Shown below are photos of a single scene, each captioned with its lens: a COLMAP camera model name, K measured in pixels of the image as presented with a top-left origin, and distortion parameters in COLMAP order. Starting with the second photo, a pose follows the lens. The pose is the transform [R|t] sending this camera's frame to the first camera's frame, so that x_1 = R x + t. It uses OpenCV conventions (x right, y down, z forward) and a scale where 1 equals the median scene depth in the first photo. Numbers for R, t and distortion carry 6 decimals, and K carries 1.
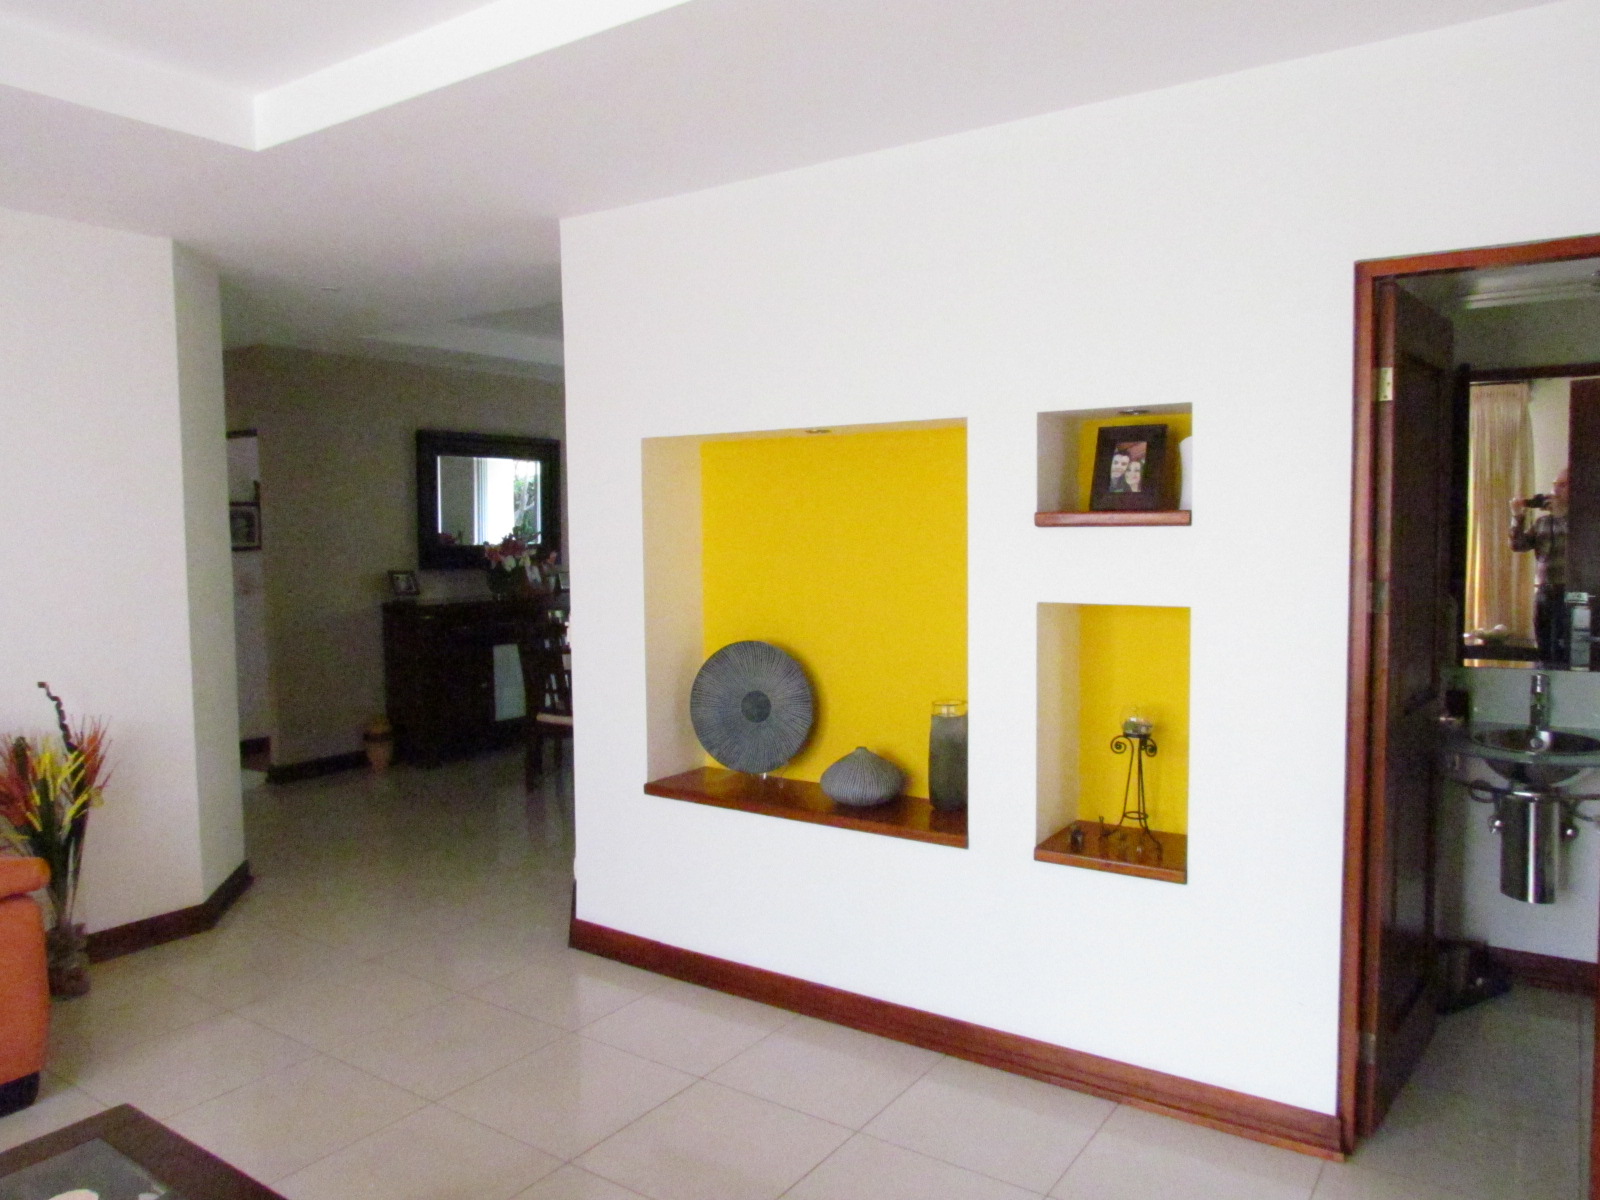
lens RADIAL K [[1137.9, 0, 800.0], [0, 1137.9, 600.0], [0, 0, 1]] dist [-0.028985, 0.011129]
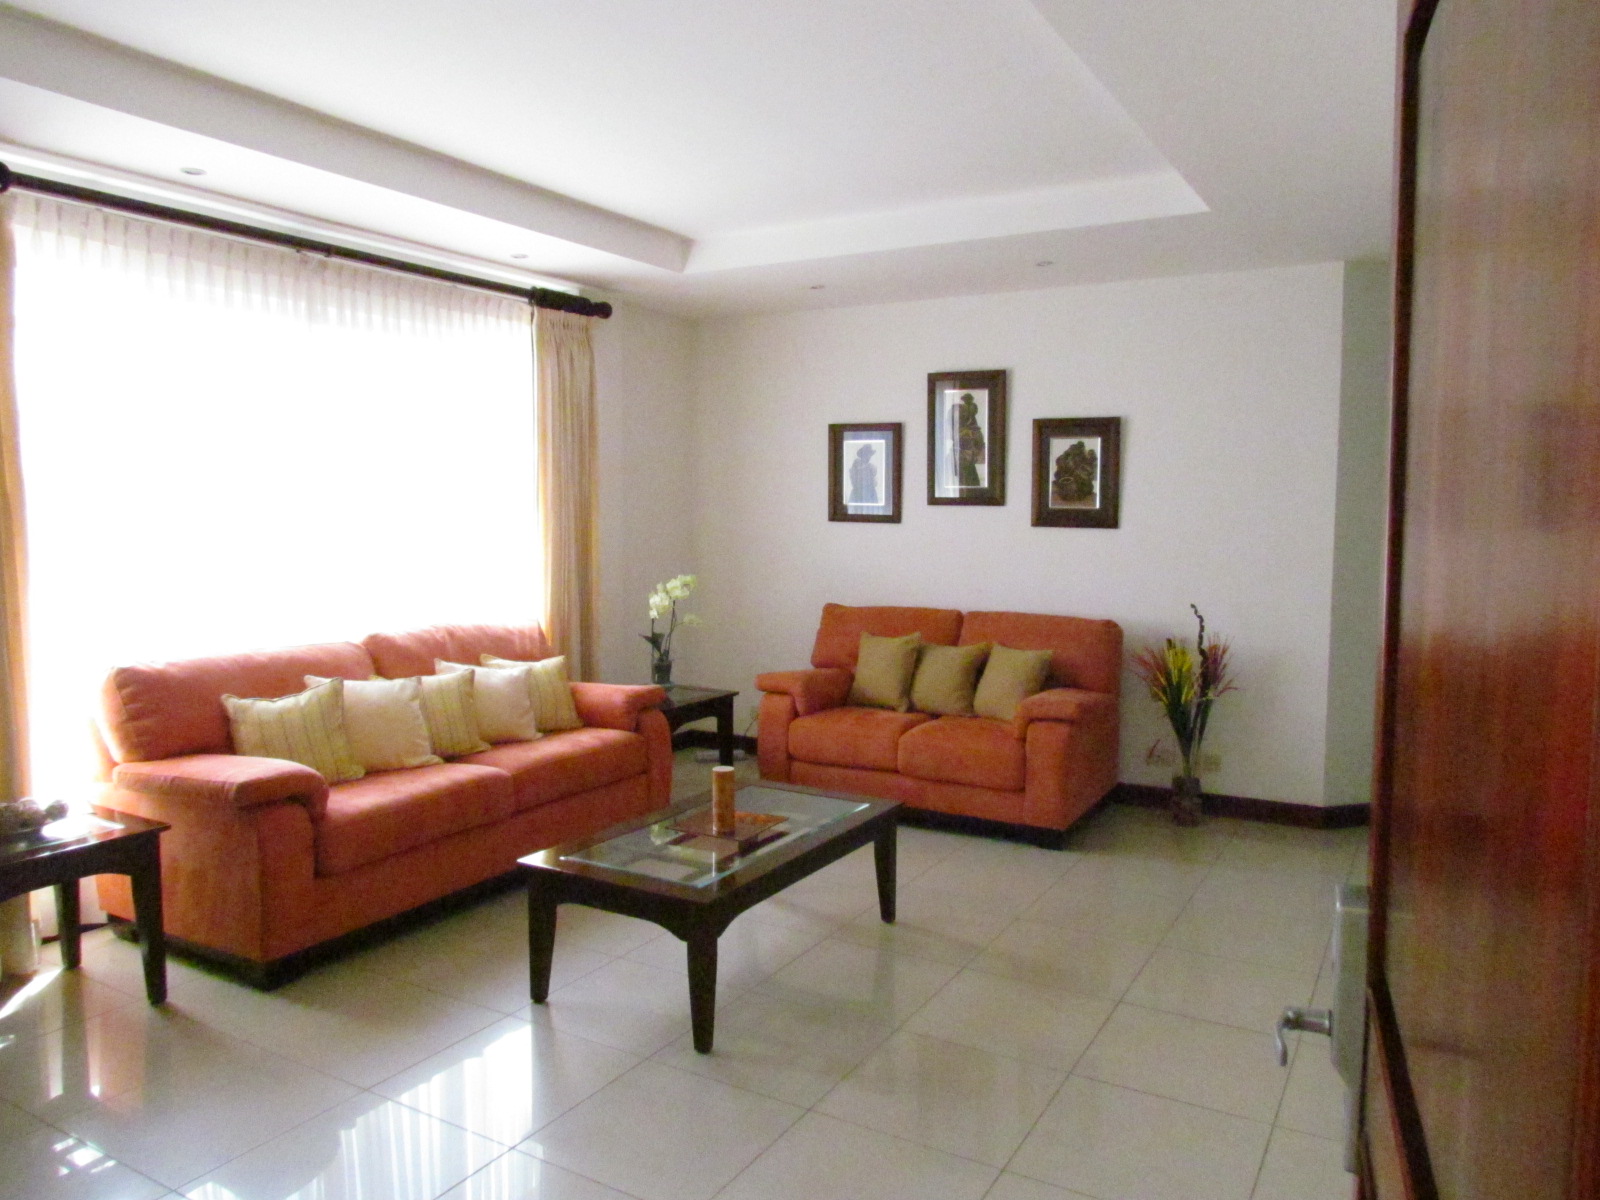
lens RADIAL K [[1137.9, 0, 800.0], [0, 1137.9, 600.0], [0, 0, 1]] dist [-0.028985, 0.011129]
pose [[0.072217, 0.086784, -0.993606, 0.718156], [-0.070509, 0.994159, 0.081708, -0.014377], [0.994894, 0.064157, 0.077914, 0.386290]]
